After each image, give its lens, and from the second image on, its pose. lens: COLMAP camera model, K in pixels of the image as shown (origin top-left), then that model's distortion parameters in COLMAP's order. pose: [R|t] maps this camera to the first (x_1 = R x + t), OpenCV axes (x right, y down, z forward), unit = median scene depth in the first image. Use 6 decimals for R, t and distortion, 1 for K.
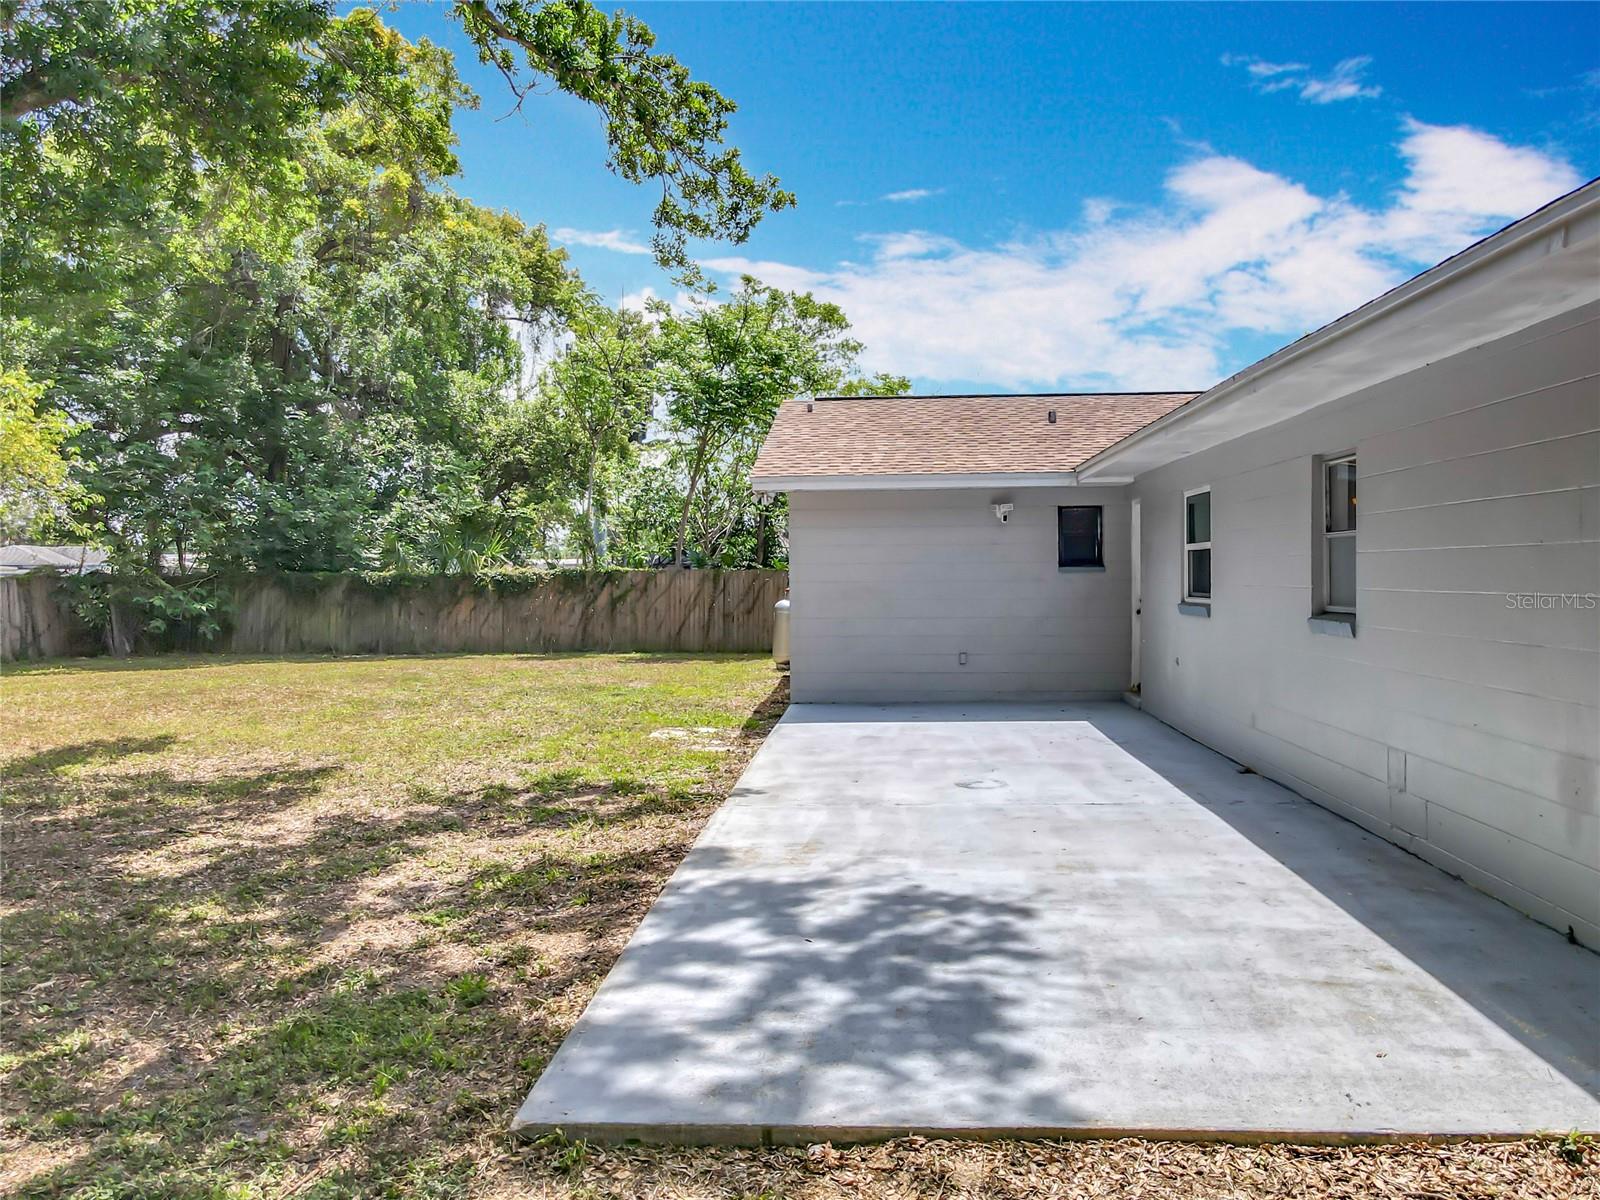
lens RADIAL K [[1185.4, 0, 800.0], [0, 1185.4, 600.0], [0, 0, 1]] dist [0.019982, 0.002358]
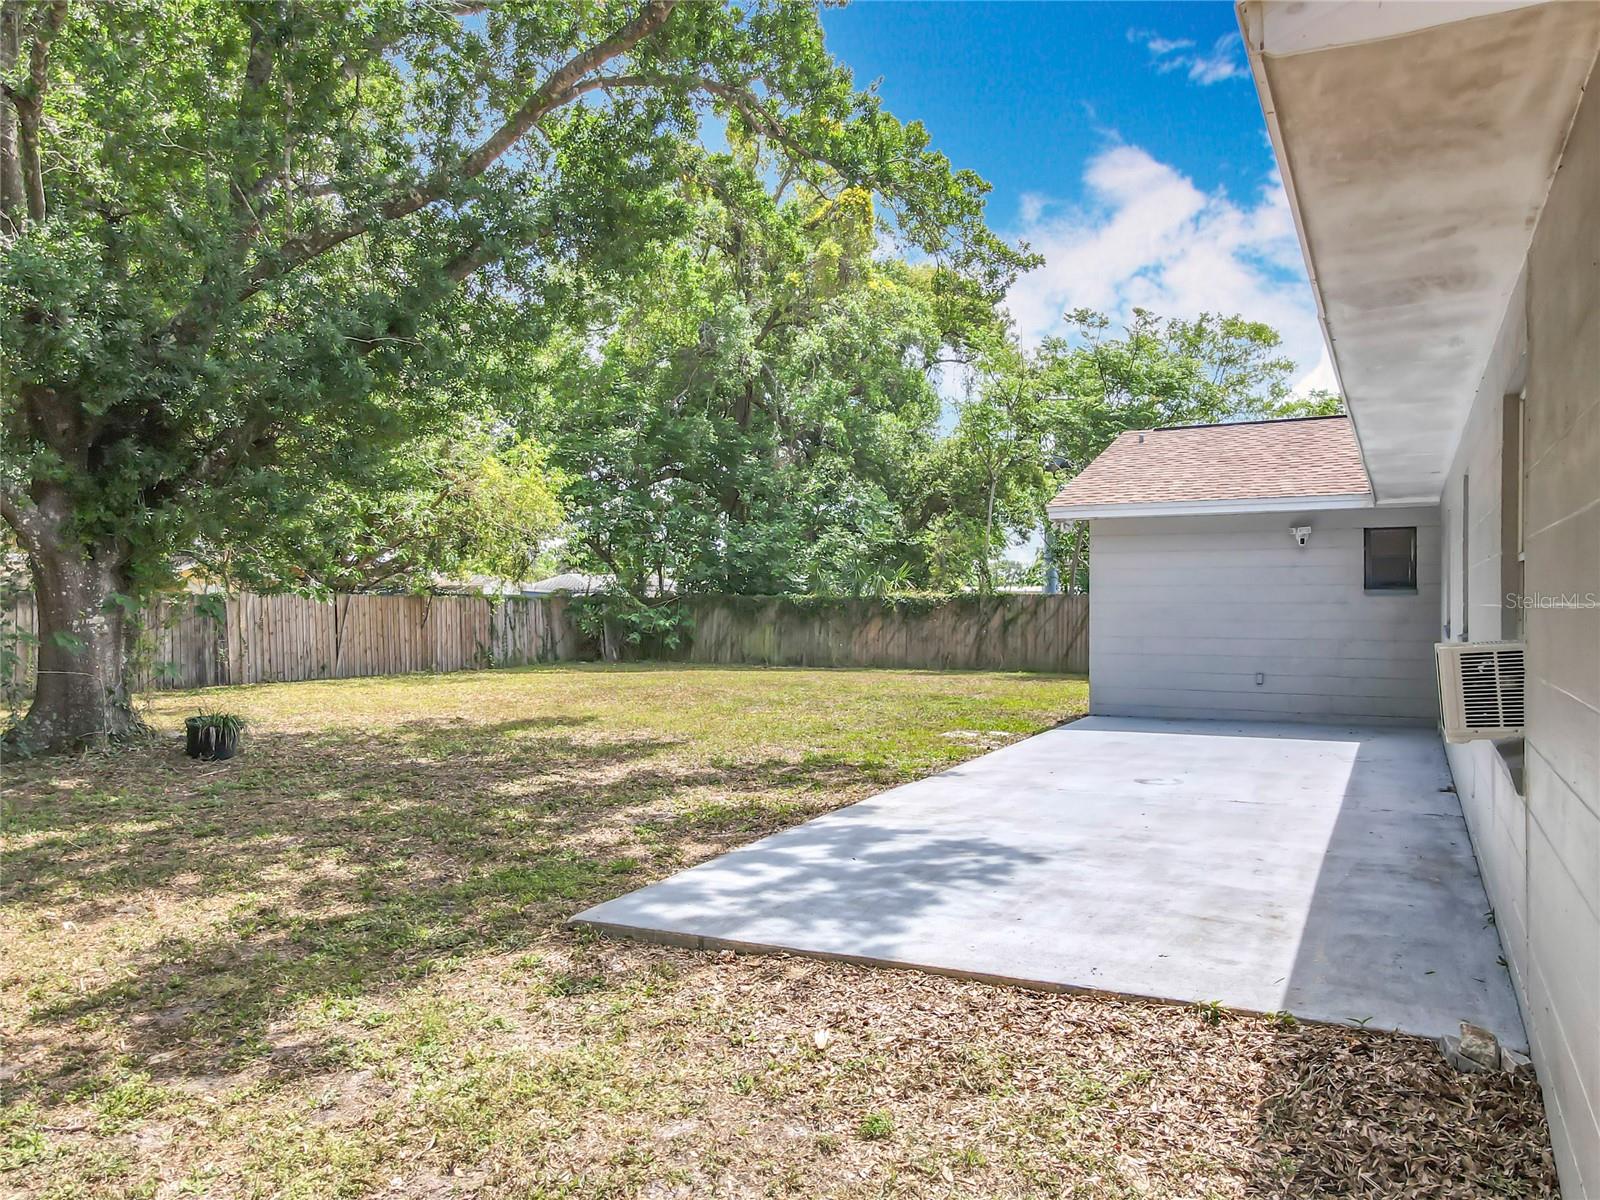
lens RADIAL K [[1187.4, 0, 802.3], [0, 1187.4, 608.5], [0, 0, 1]] dist [-0.001408, -0.003368]
pose [[0.918714, 0.009514, -0.394810, 0.099905], [-0.015874, 0.999791, -0.012846, 0.004473], [0.394605, 0.018069, 0.918673, -0.053655]]
